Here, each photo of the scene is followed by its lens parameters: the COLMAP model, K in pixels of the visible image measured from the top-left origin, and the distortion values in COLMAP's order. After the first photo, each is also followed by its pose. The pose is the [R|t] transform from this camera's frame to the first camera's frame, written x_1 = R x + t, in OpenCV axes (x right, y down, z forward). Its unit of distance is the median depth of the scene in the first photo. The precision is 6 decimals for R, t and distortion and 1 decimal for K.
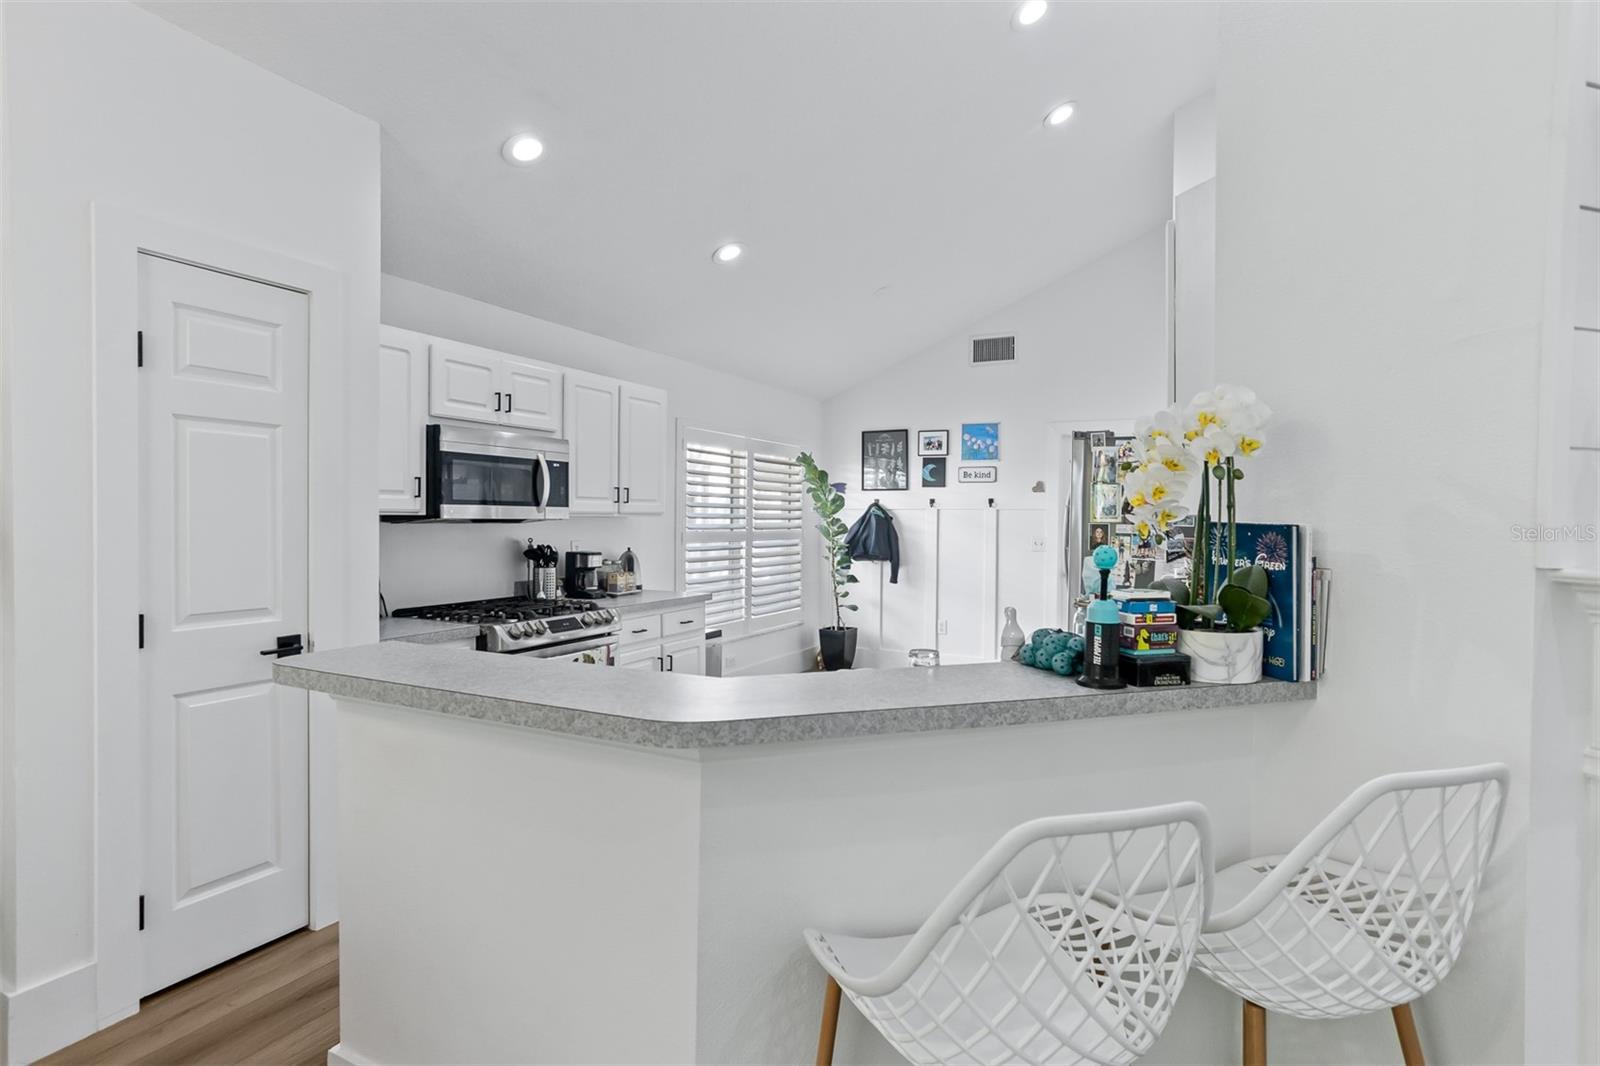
lens RADIAL K [[824.2, 0, 794.1], [0, 824.2, 528.4], [0, 0, 1]] dist [-0.001615, 0.000432]
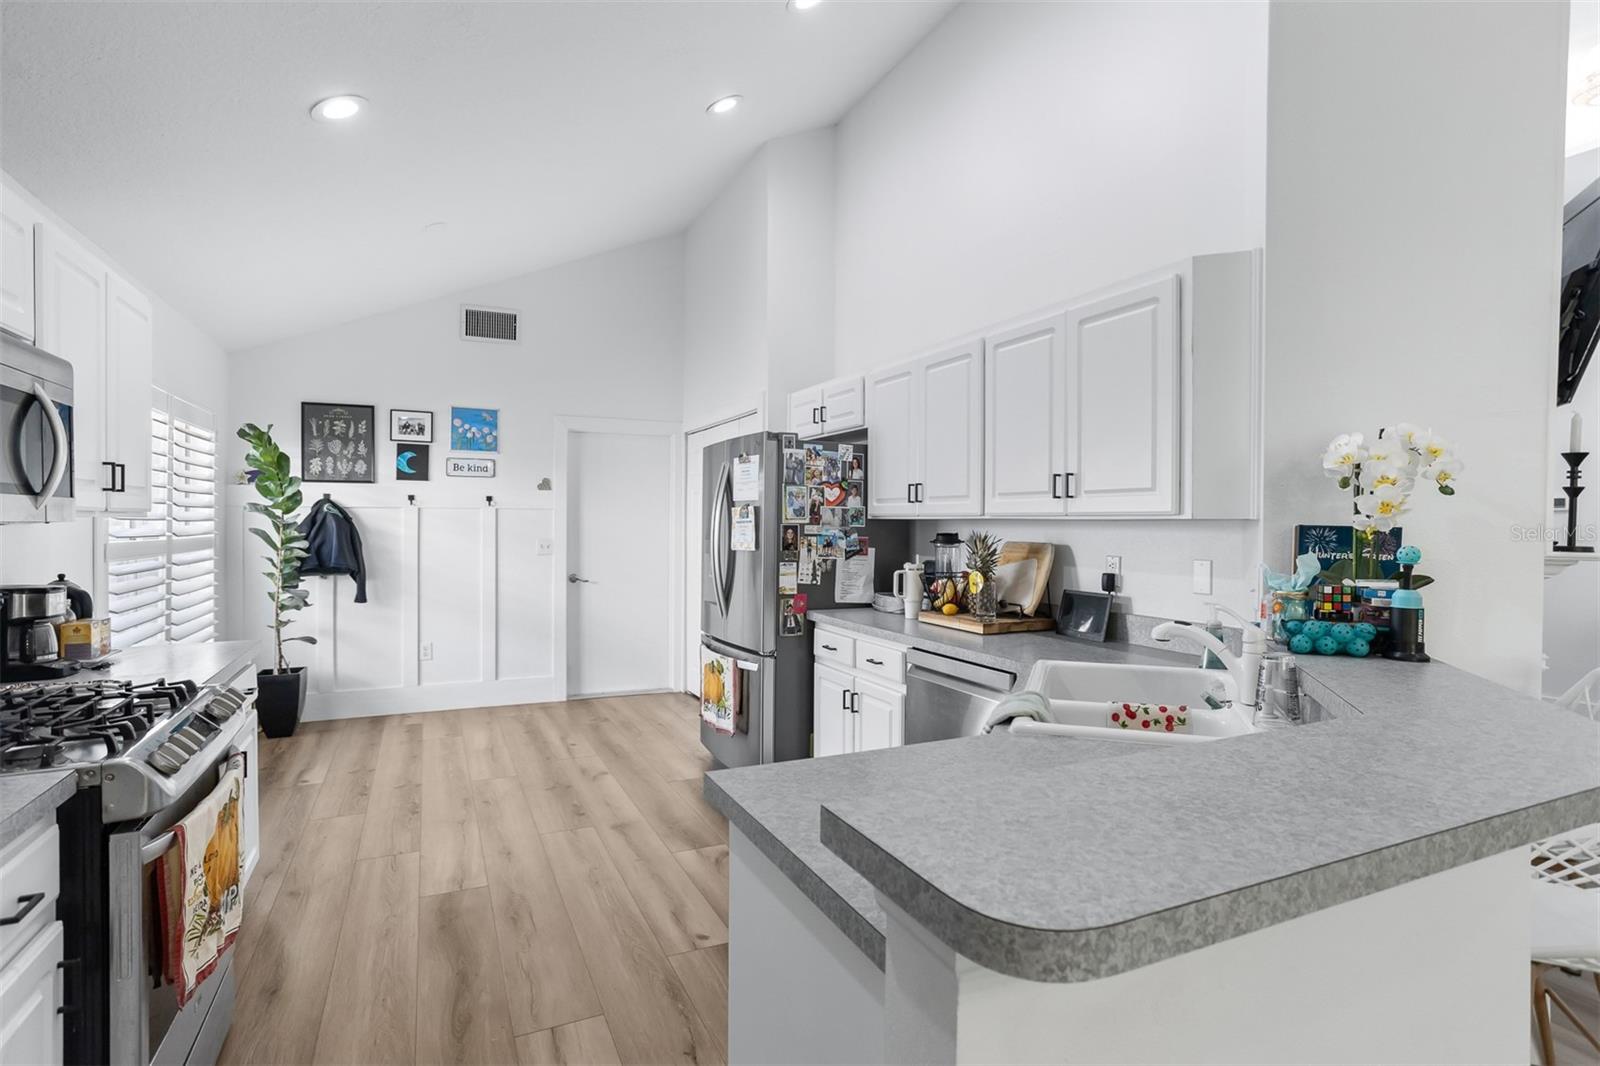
lens RADIAL K [[824.2, 0, 793.6], [0, 824.2, 529.0], [0, 0, 1]] dist [-0.001615, 0.000432]
pose [[0.627836, -0.011791, 0.778256, -0.233456], [0.009933, 0.999925, 0.007136, -0.004196], [-0.778282, 0.003251, 0.627906, 0.200633]]
